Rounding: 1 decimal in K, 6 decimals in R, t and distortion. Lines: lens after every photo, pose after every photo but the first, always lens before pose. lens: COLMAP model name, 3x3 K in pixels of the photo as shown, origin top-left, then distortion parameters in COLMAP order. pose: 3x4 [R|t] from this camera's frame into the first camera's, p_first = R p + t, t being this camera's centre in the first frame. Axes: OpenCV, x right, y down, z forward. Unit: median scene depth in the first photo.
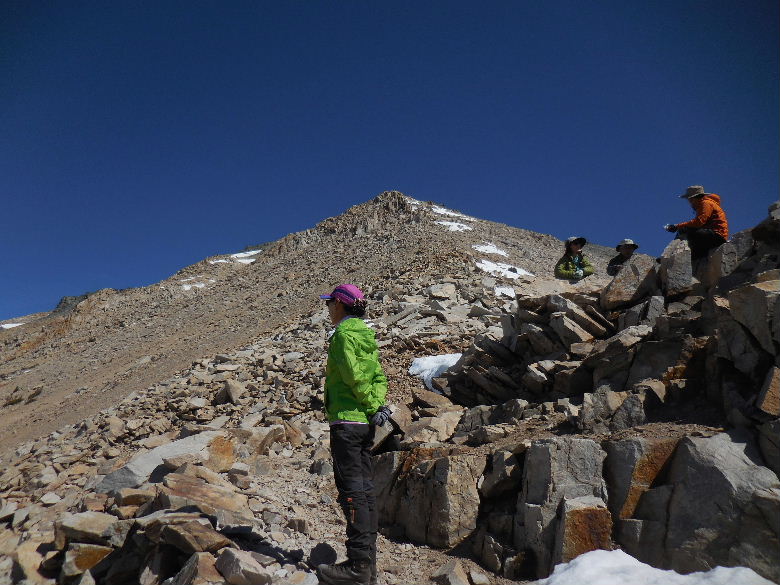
lens RADIAL K [[581.0, 0, 388.4], [0, 581.0, 294.6], [0, 0, 1]] dist [-0.013028, 0.018467]
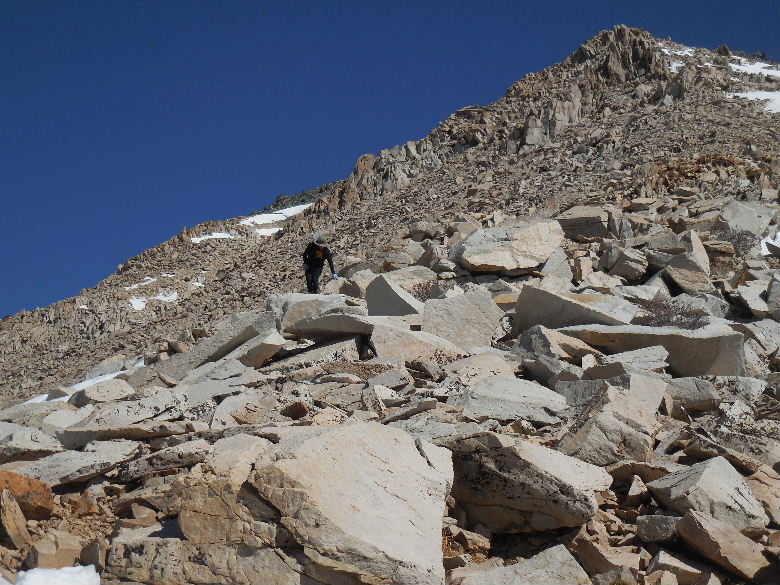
lens RADIAL K [[1444.5, 0, 387.8], [0, 1444.5, 292.8], [0, 0, 1]] dist [0.050580, 0.000000]
pose [[0.984281, -0.055951, -0.167515, 0.045868], [0.055015, 0.998433, -0.010227, 0.005945], [0.167824, 0.000850, 0.985817, 0.099506]]
